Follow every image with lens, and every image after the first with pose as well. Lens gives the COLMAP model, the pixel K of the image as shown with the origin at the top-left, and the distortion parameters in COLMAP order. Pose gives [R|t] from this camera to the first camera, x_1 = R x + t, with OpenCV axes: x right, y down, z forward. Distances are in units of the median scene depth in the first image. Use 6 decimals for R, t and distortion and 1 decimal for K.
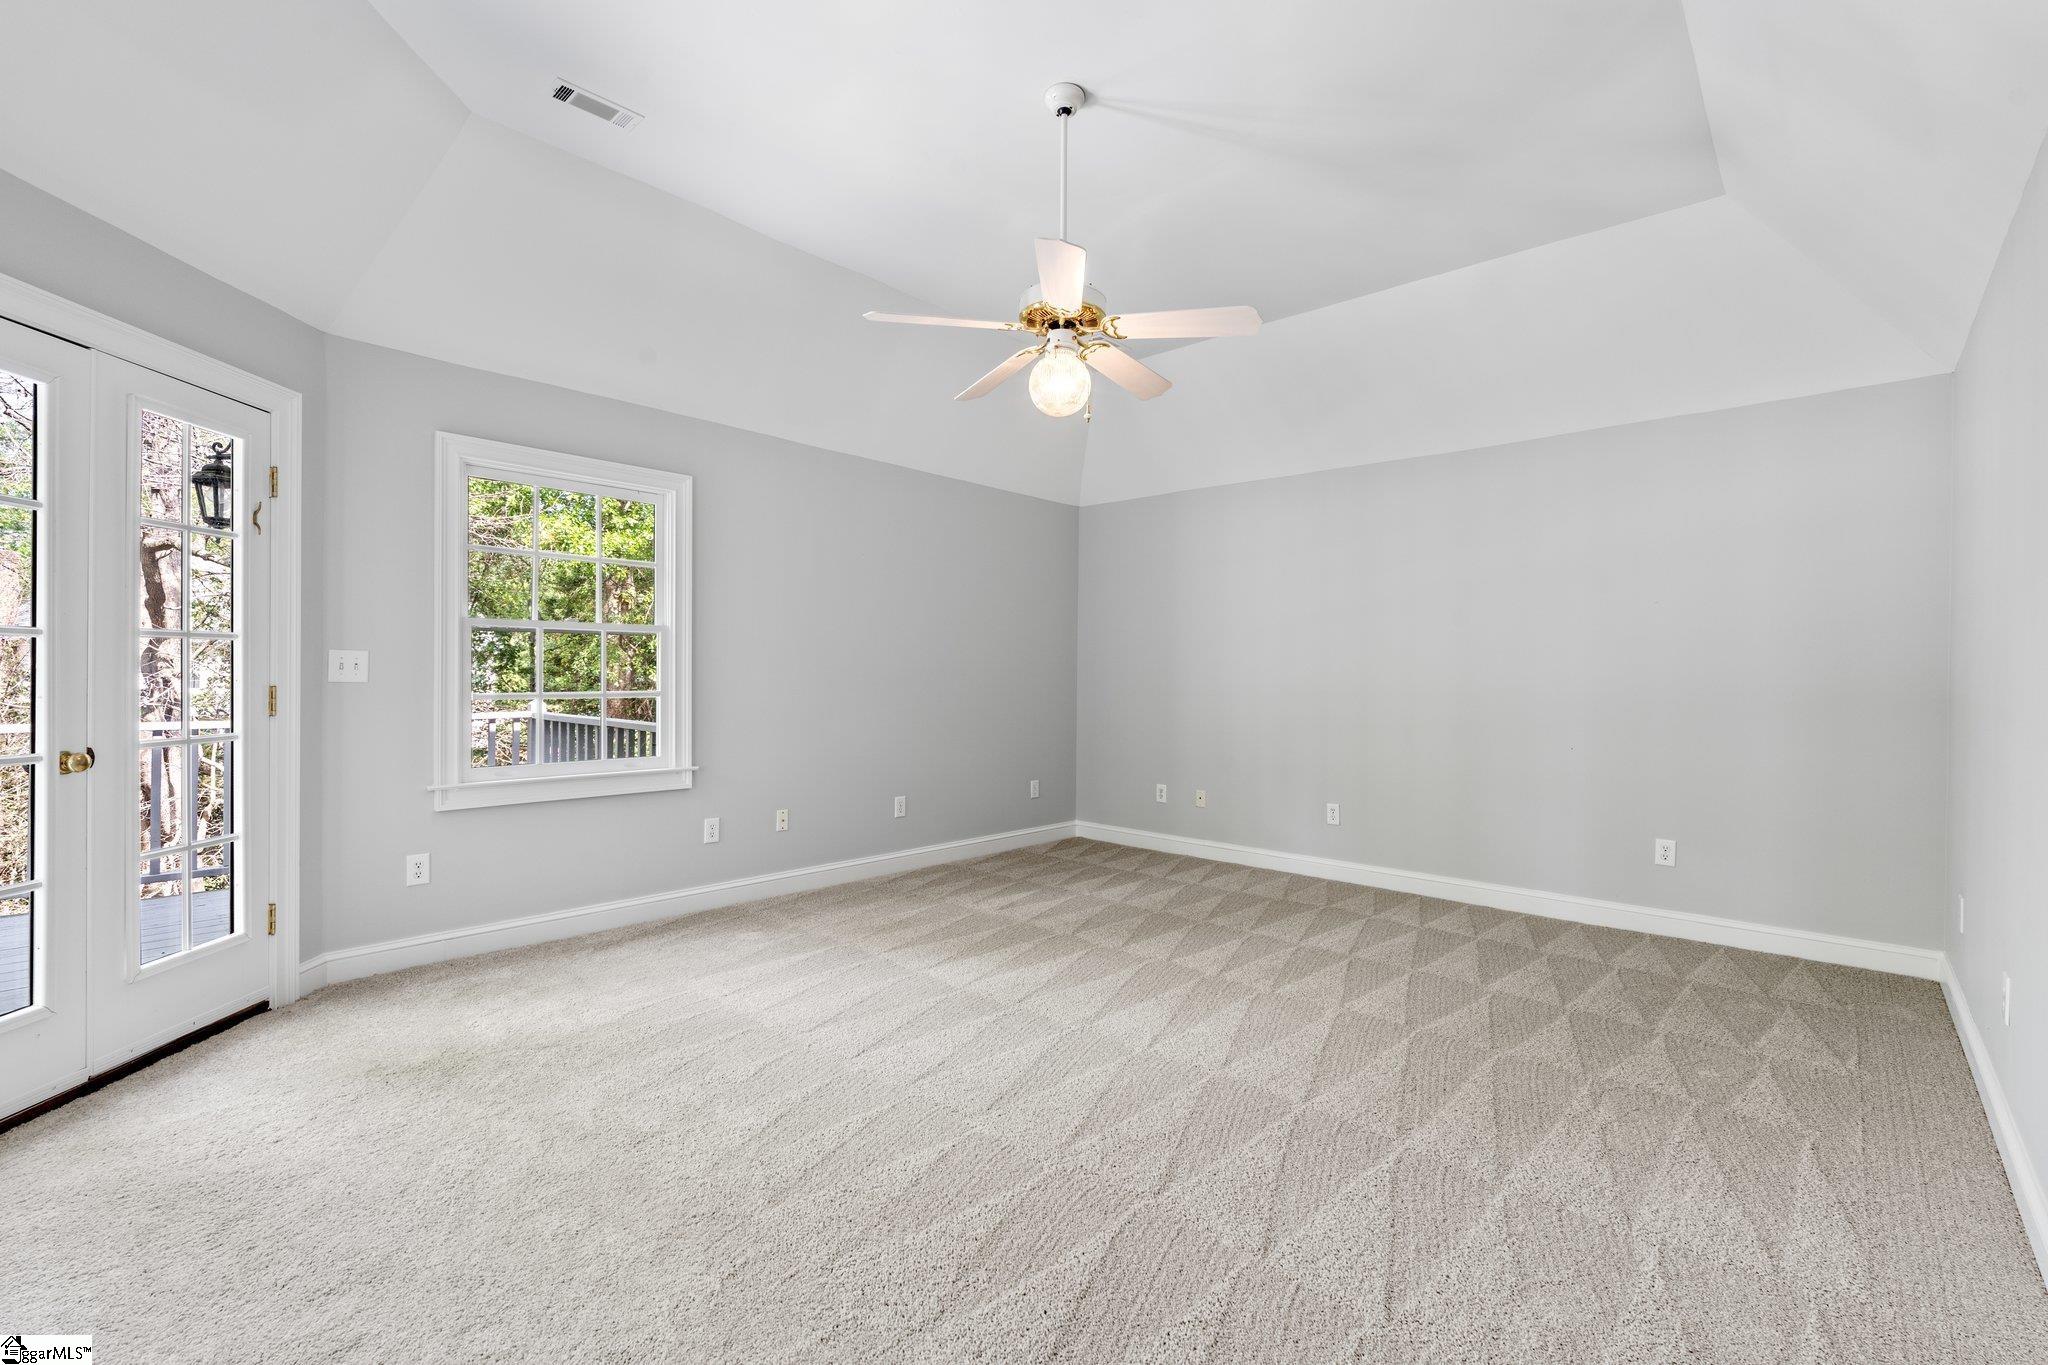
lens RADIAL K [[906.7, 0, 1024.0], [0, 906.7, 682.5], [0, 0, 1]] dist [-0.000300, -0.000022]
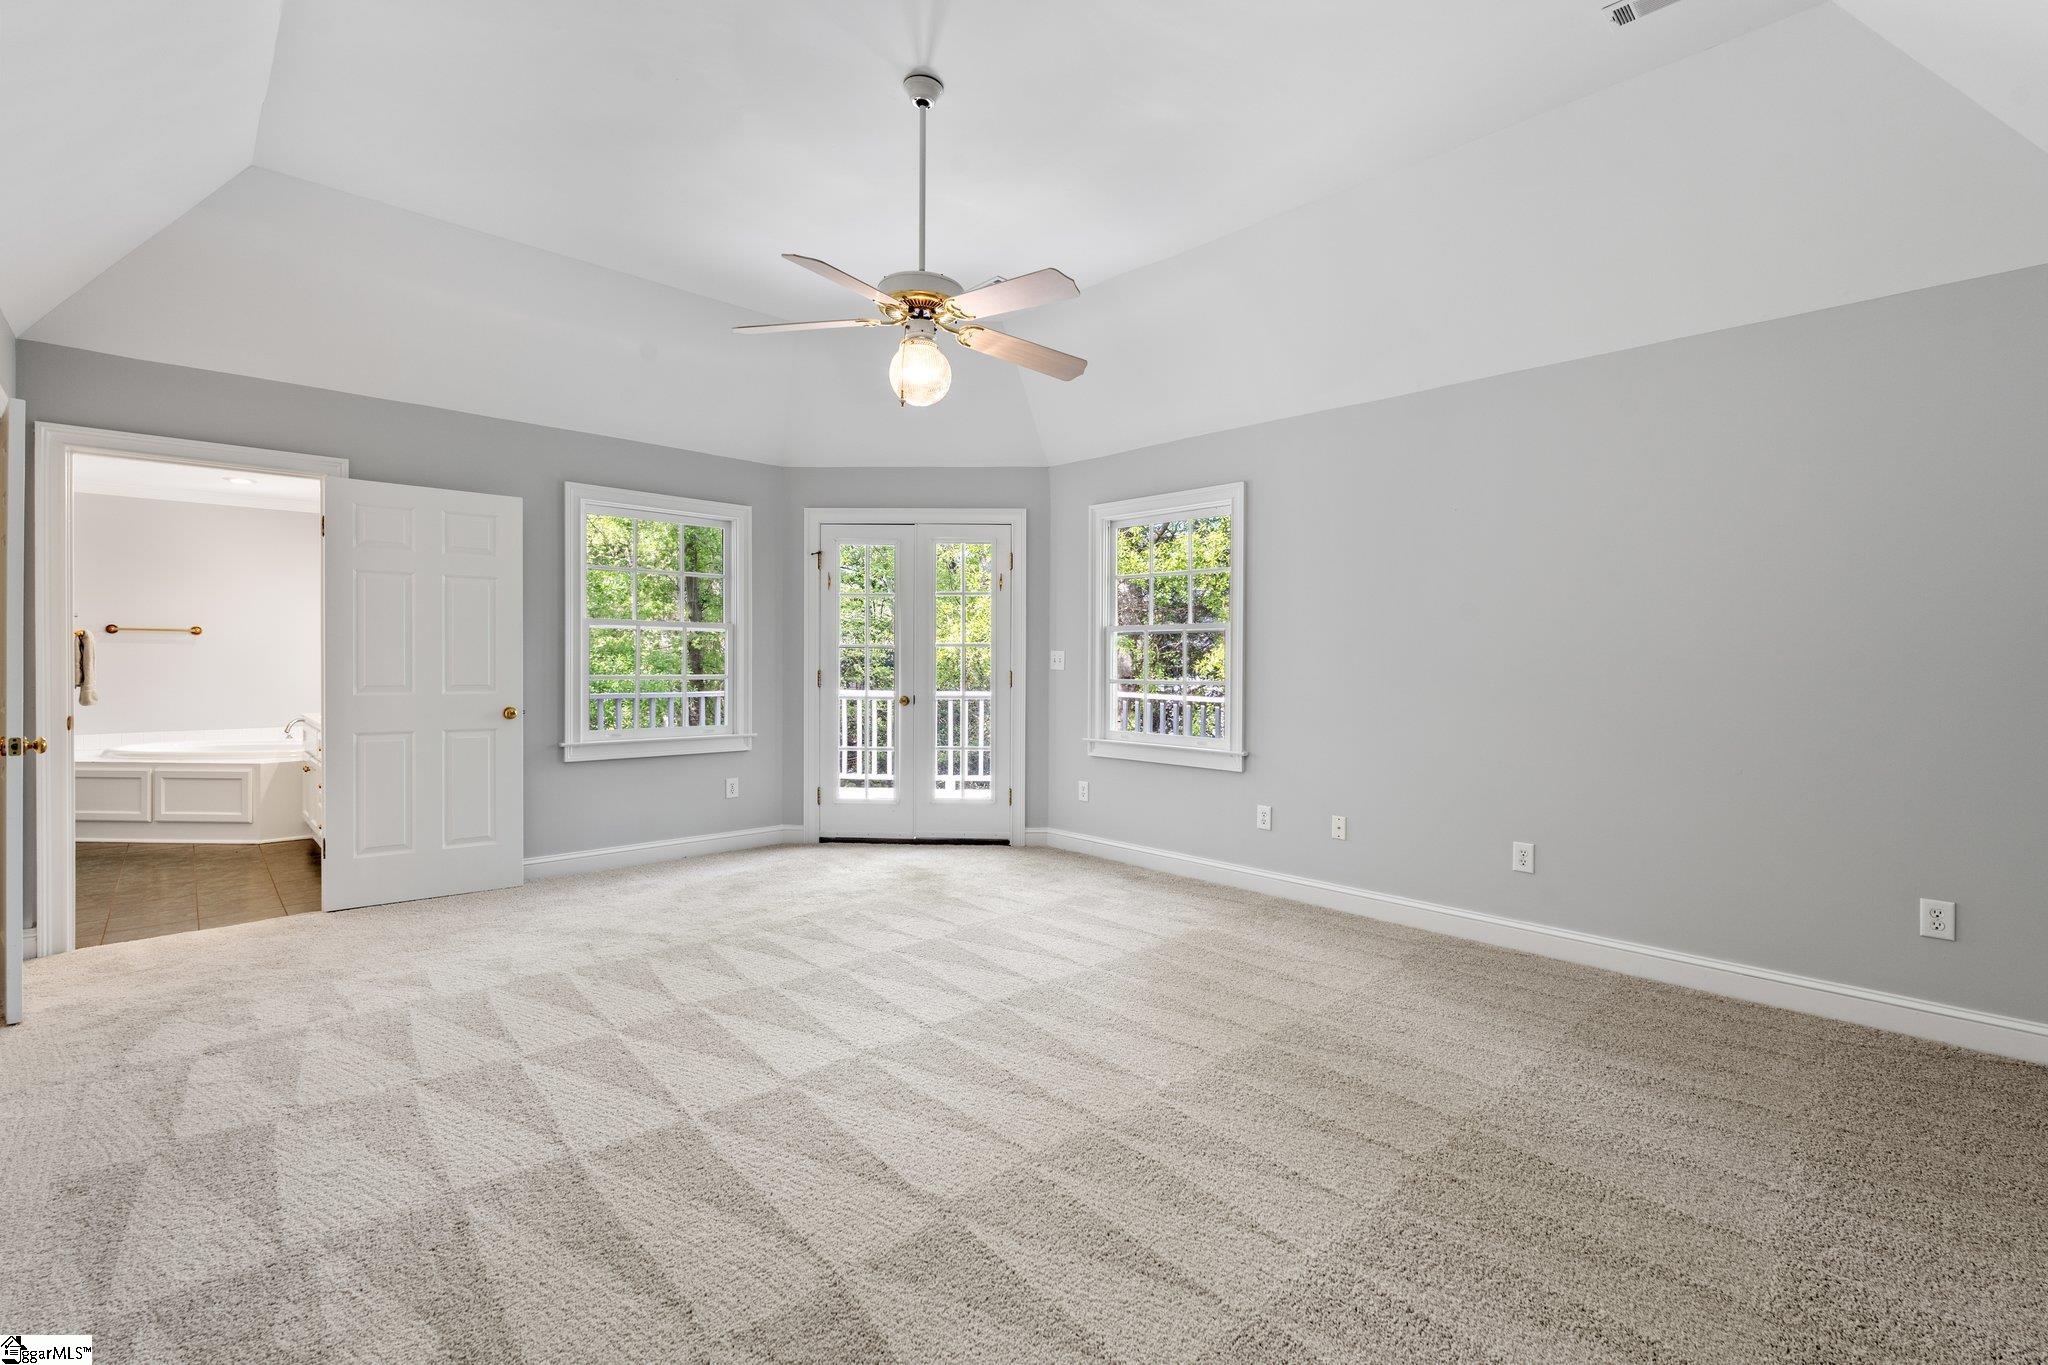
lens RADIAL K [[906.7, 0, 1024.0], [0, 906.7, 682.5], [0, 0, 1]] dist [-0.000300, -0.000022]
pose [[-0.071649, 0.008439, -0.997394, 0.751703], [-0.023111, 0.999682, 0.010119, 0.005858], [0.997162, 0.023776, -0.071431, 0.854469]]
